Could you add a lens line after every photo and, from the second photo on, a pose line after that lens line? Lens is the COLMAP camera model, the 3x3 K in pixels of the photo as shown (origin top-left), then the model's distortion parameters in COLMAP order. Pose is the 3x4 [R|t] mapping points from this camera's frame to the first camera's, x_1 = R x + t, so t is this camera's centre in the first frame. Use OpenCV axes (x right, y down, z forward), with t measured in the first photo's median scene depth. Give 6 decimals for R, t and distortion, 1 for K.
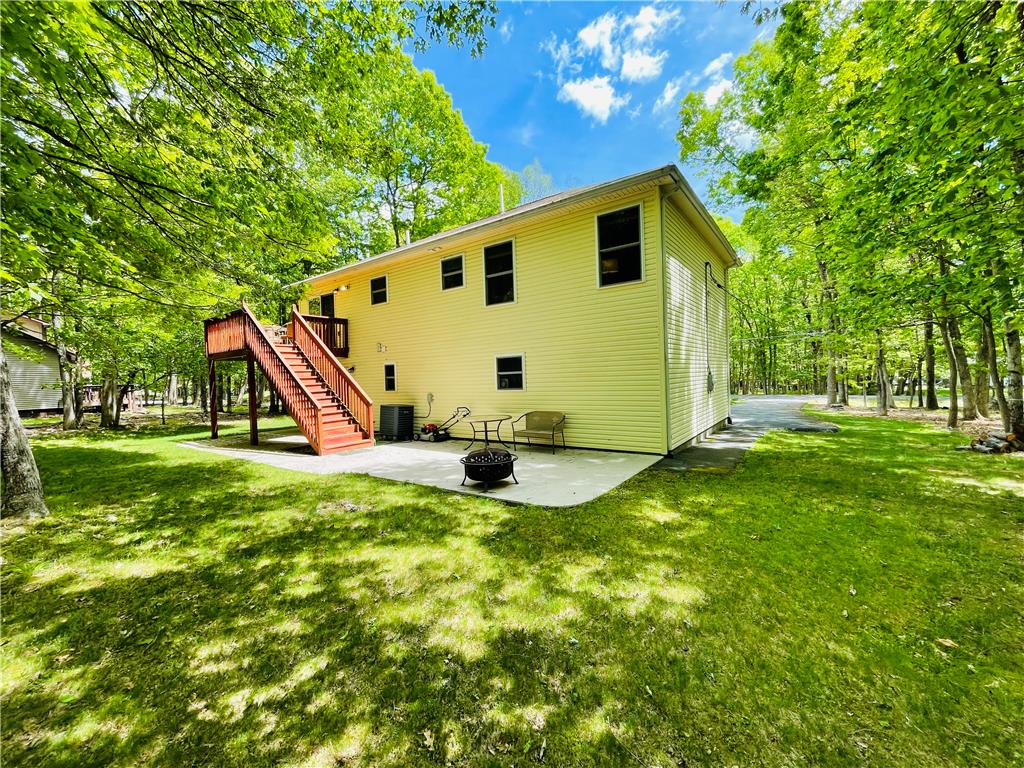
lens RADIAL K [[415.5, 0, 513.4], [0, 415.5, 380.3], [0, 0, 1]] dist [-0.022240, 0.000216]
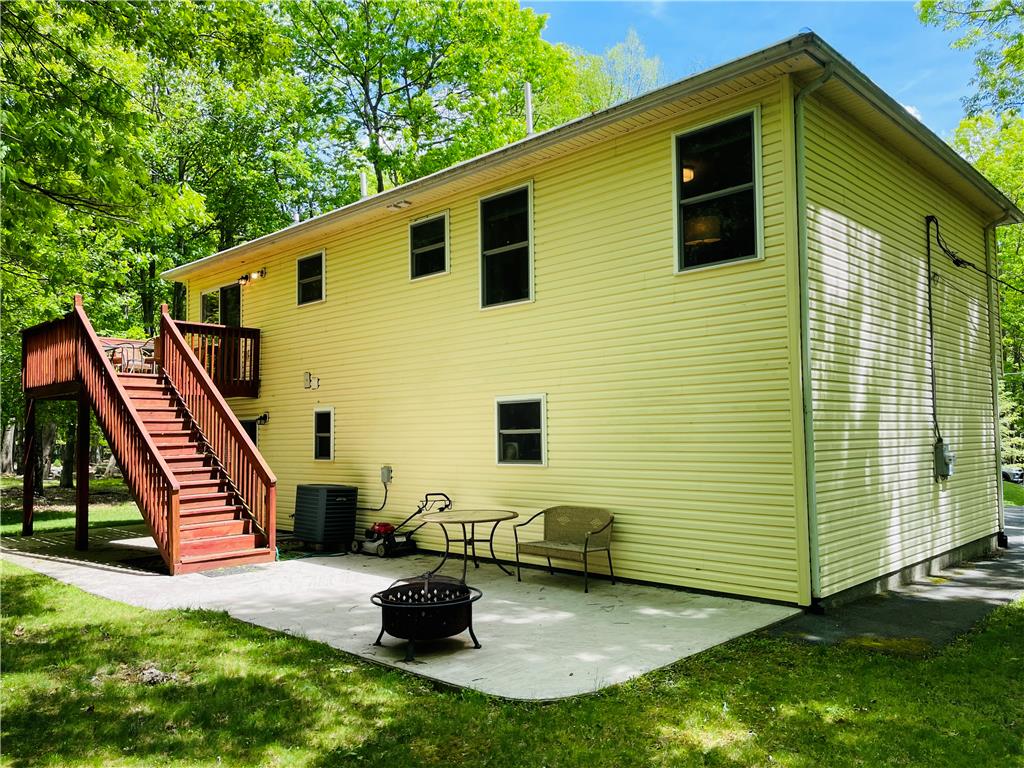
lens RADIAL K [[776.5, 0, 512.7], [0, 776.5, 384.9], [0, 0, 1]] dist [0.040510, -0.056258]
pose [[0.988713, 0.010619, -0.149446, 0.131840], [-0.021158, 0.997385, -0.069110, -0.008576], [0.148321, 0.071492, 0.986352, 0.013069]]
